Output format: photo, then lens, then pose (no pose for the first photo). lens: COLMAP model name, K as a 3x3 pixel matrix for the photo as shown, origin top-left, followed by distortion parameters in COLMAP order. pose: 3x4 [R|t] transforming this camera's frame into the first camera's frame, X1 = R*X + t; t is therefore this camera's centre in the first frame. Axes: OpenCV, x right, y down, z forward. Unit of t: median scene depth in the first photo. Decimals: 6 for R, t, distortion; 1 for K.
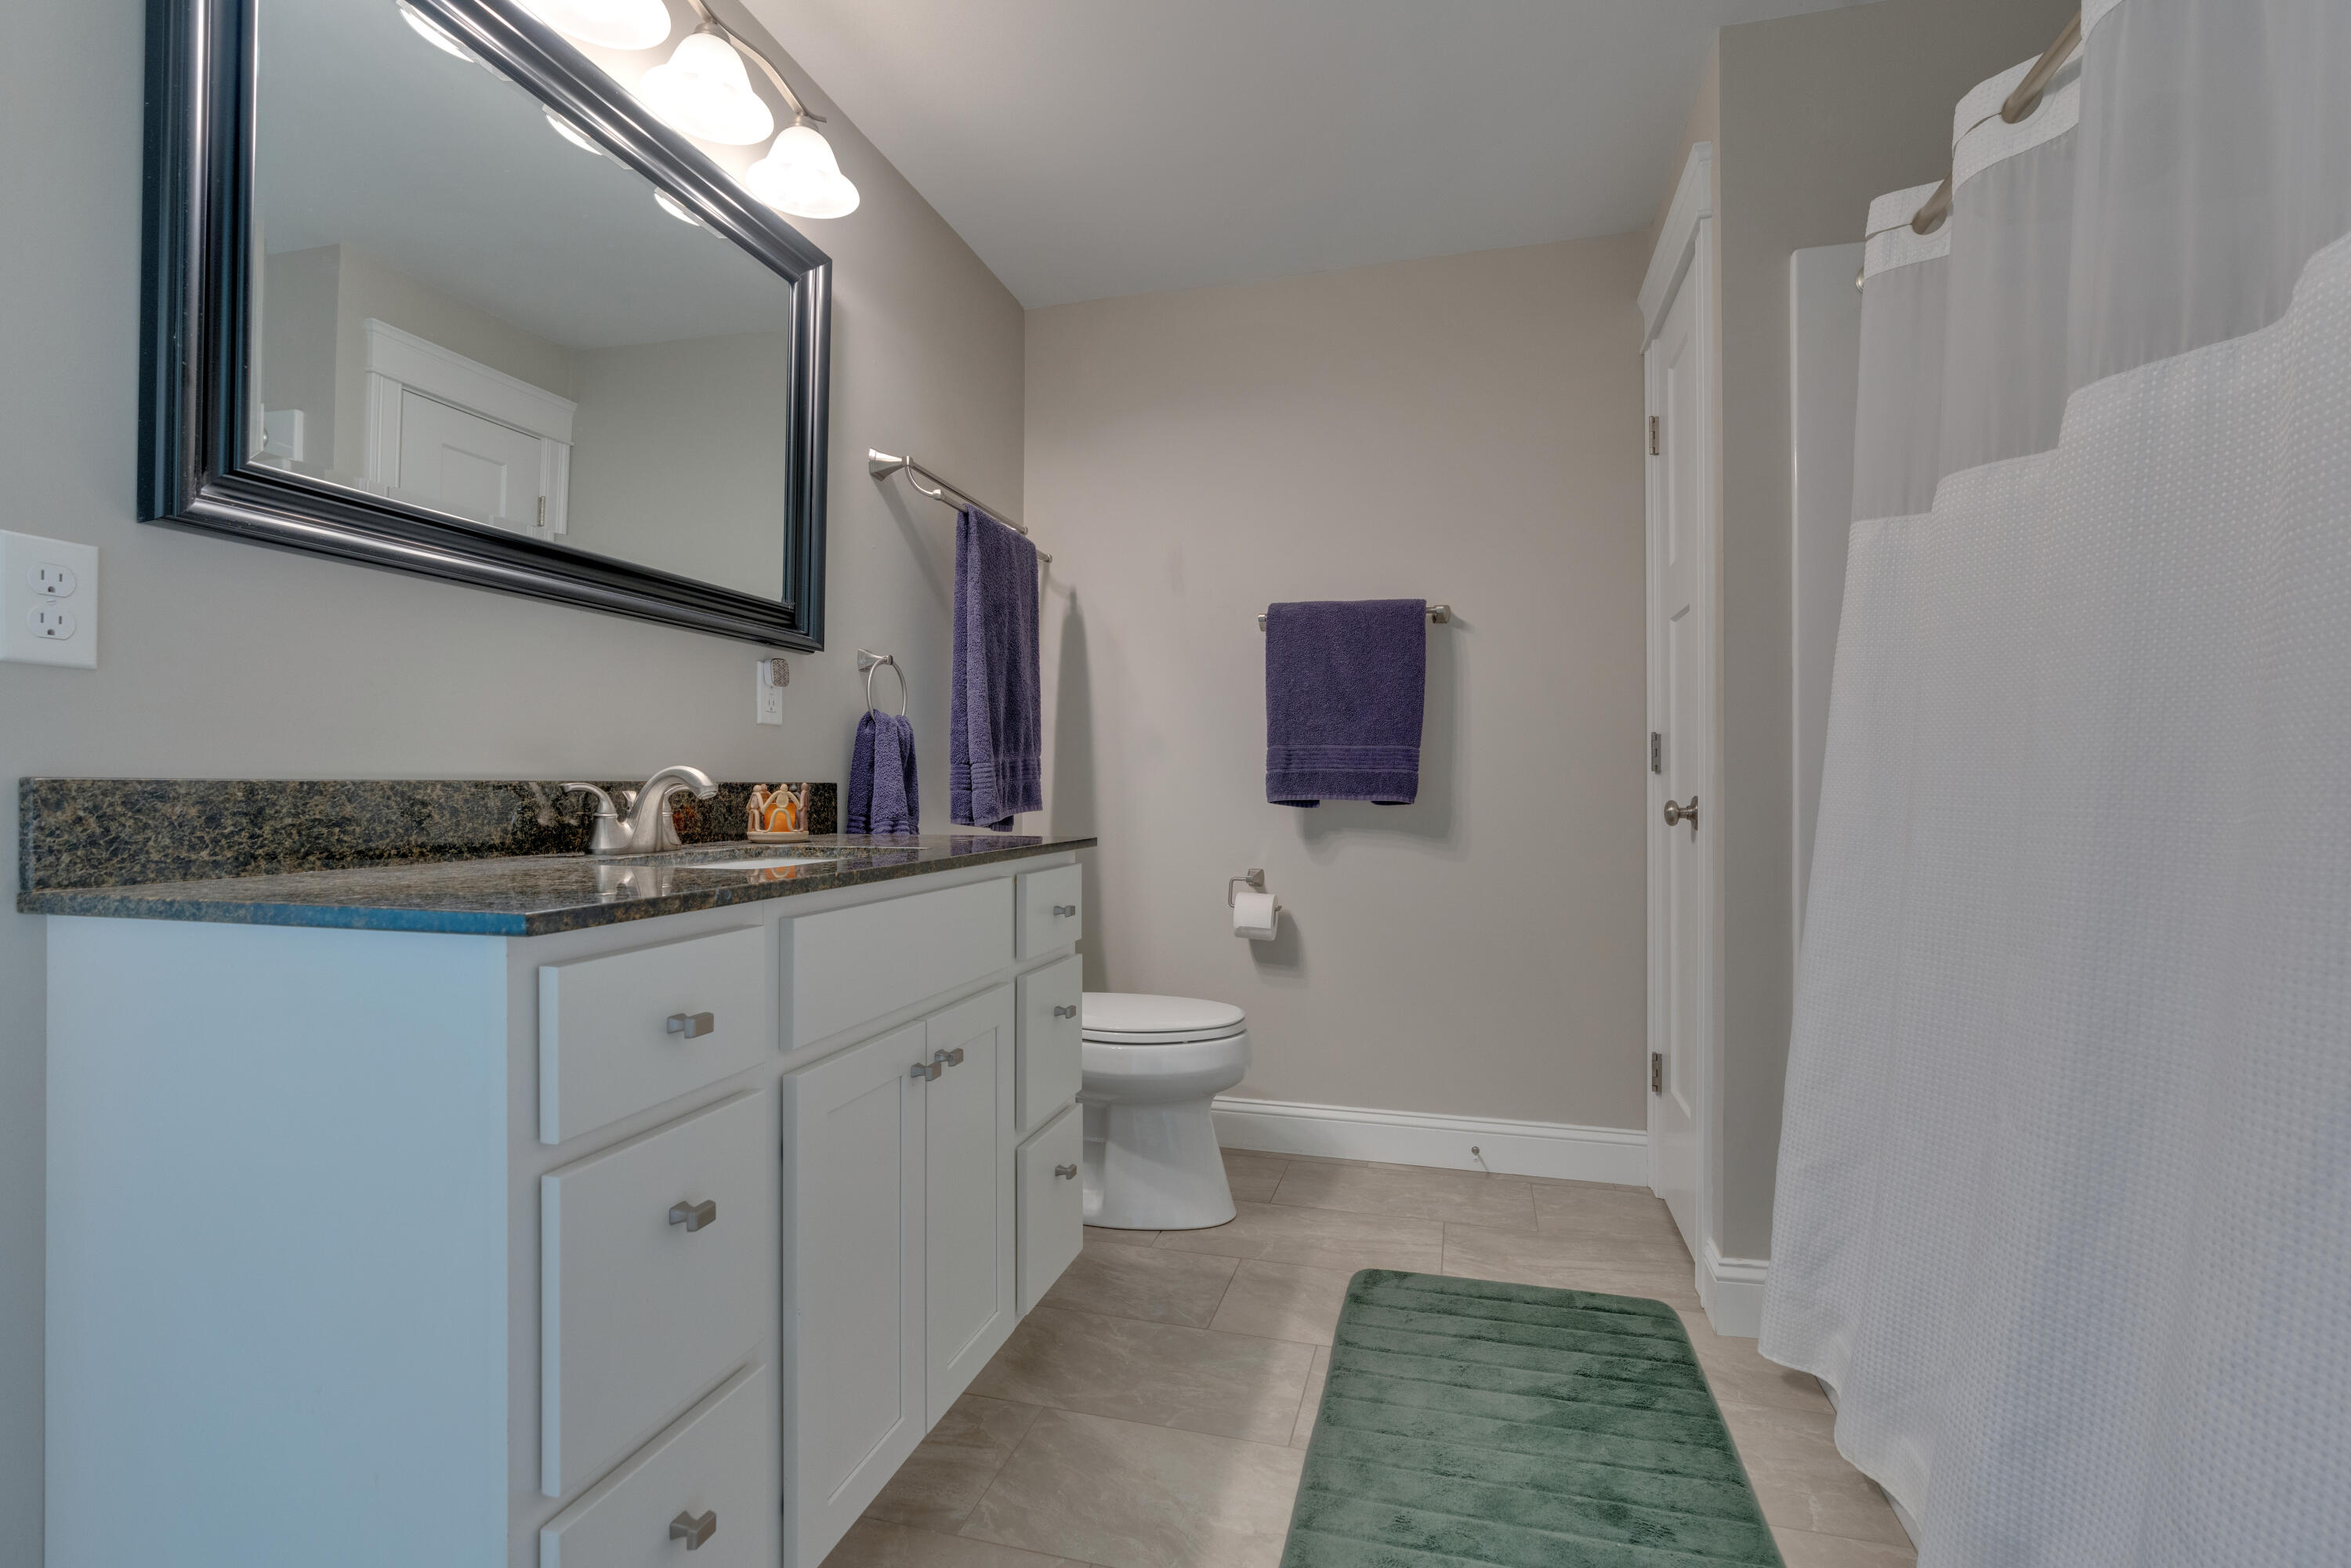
lens RADIAL K [[1056.4, 0, 1175.5], [0, 1056.4, 784.0], [0, 0, 1]] dist [-0.017986, 0.008786]
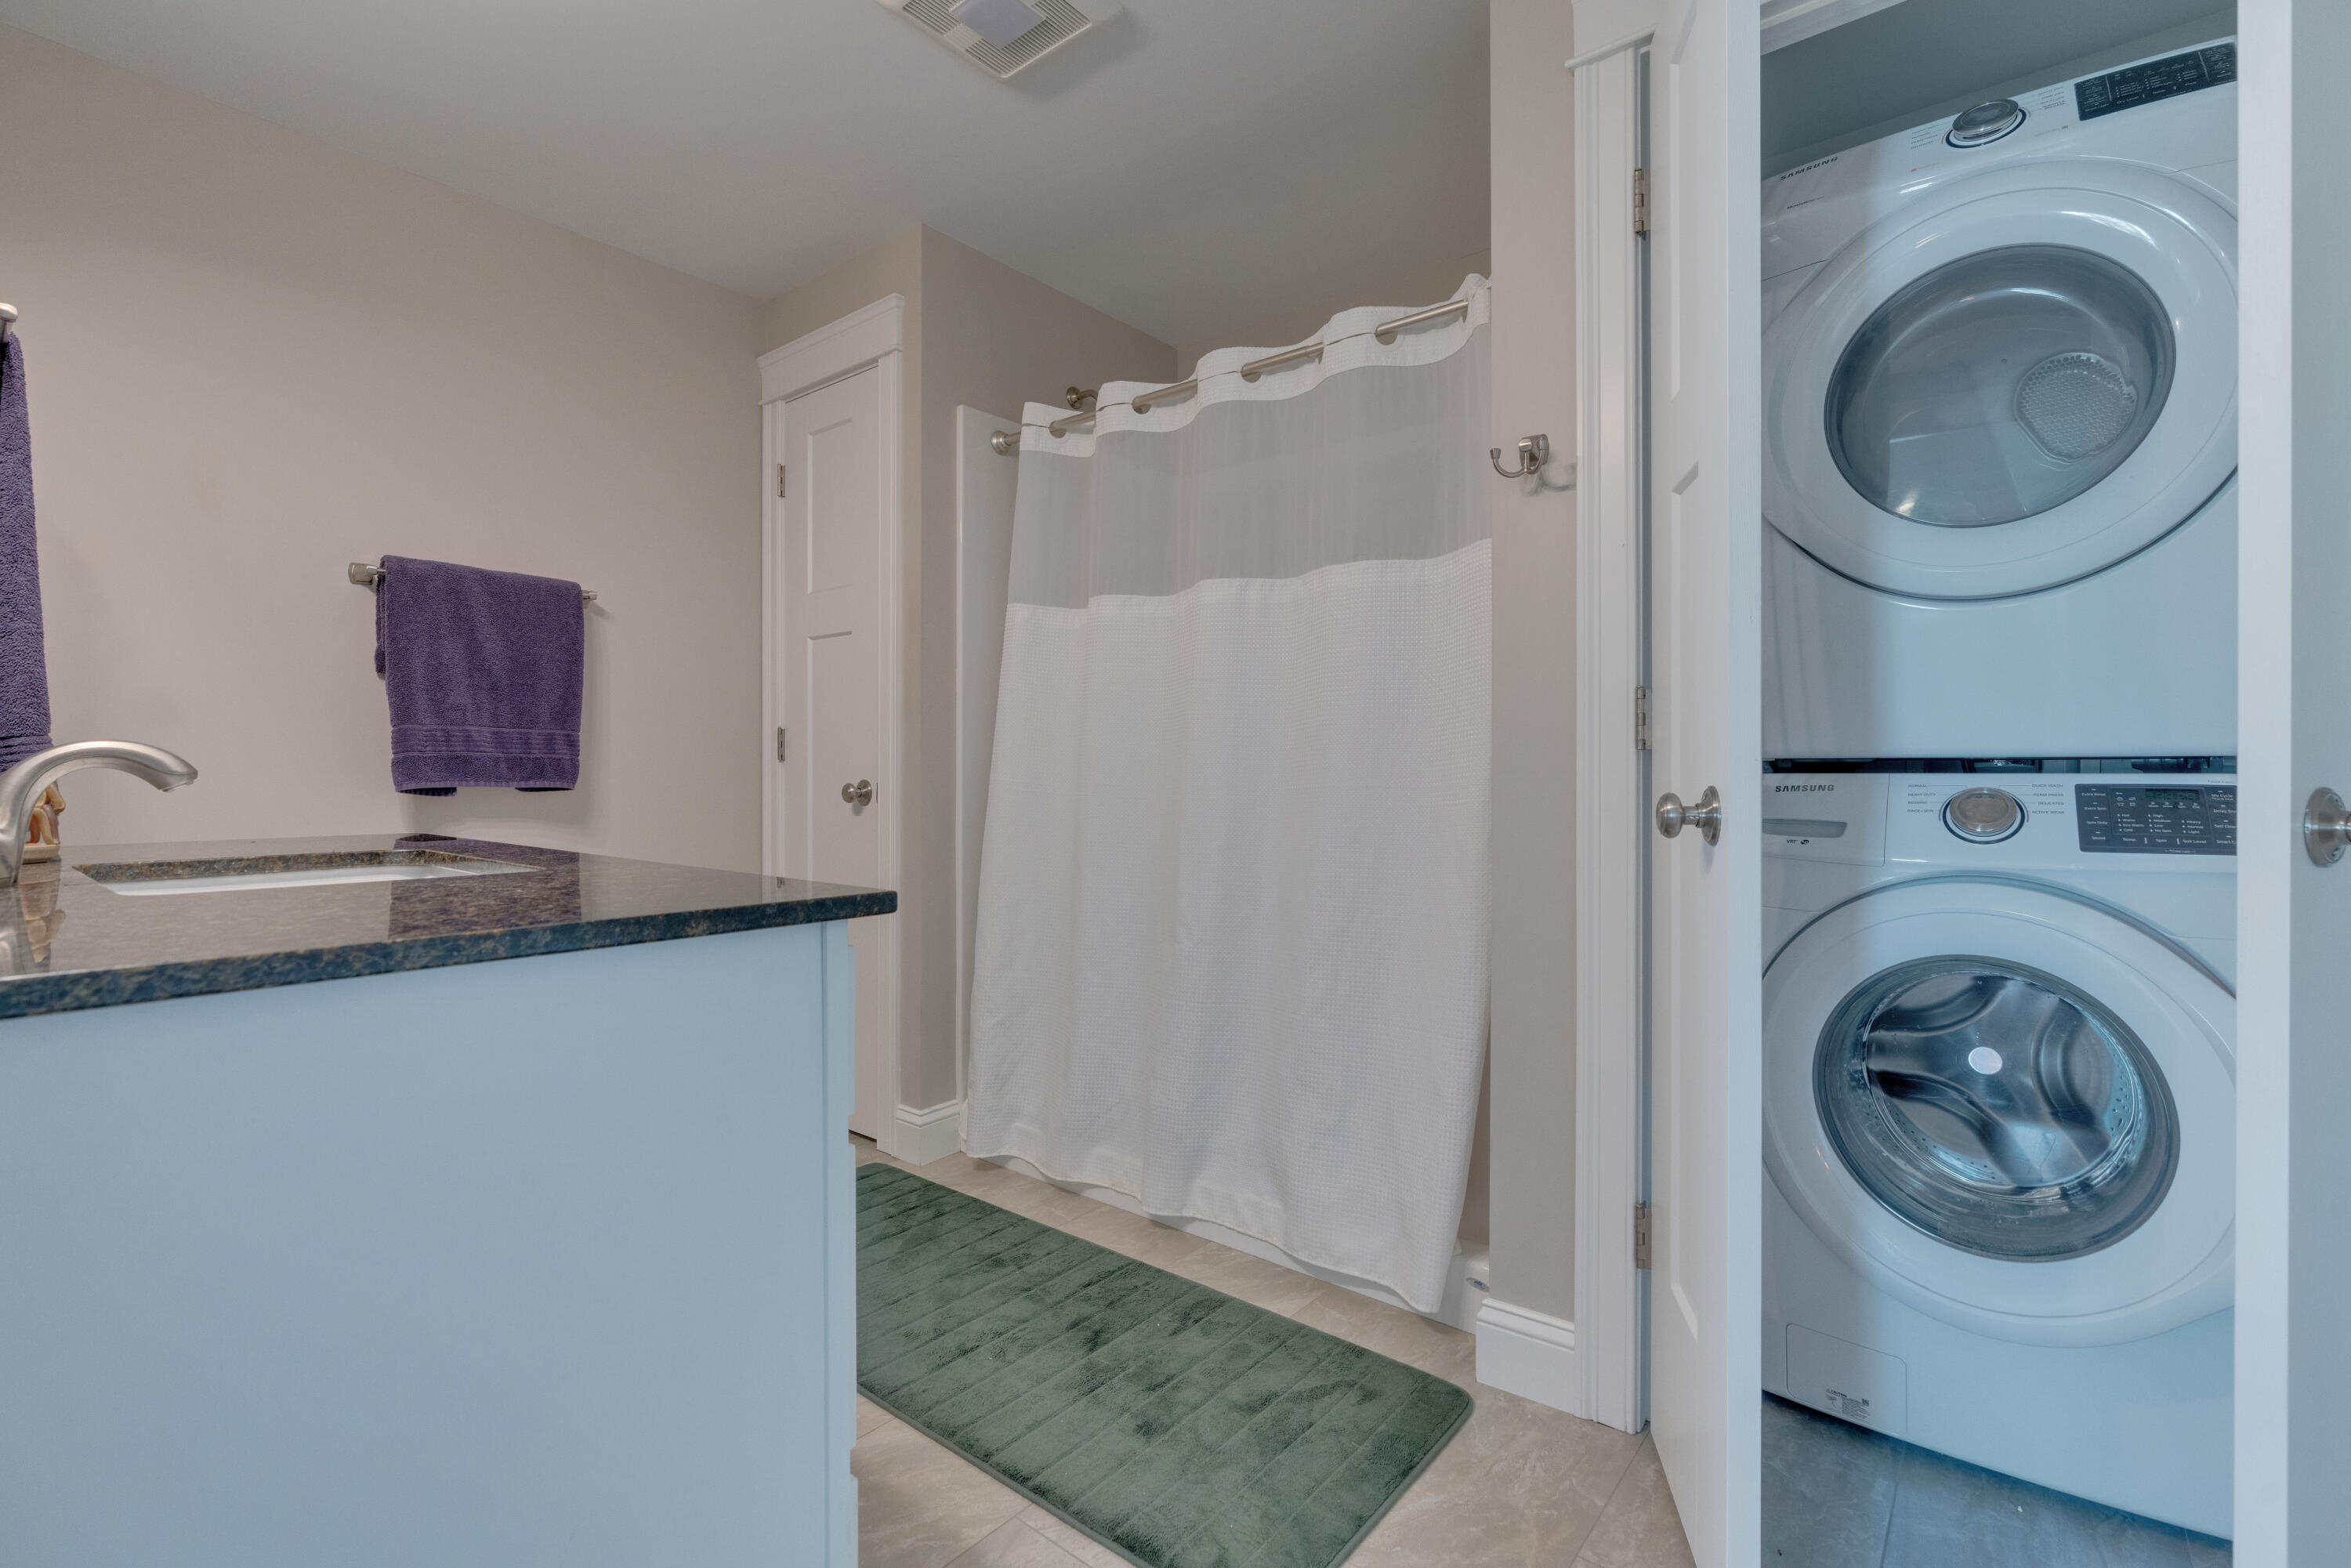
lens RADIAL K [[1056.4, 0, 1175.5], [0, 1056.4, 784.0], [0, 0, 1]] dist [-0.017986, 0.008786]
pose [[0.410304, -0.009367, 0.911901, -0.679496], [-0.002804, 0.999930, 0.011533, 0.000194], [-0.911945, -0.007289, 0.410249, 0.134061]]
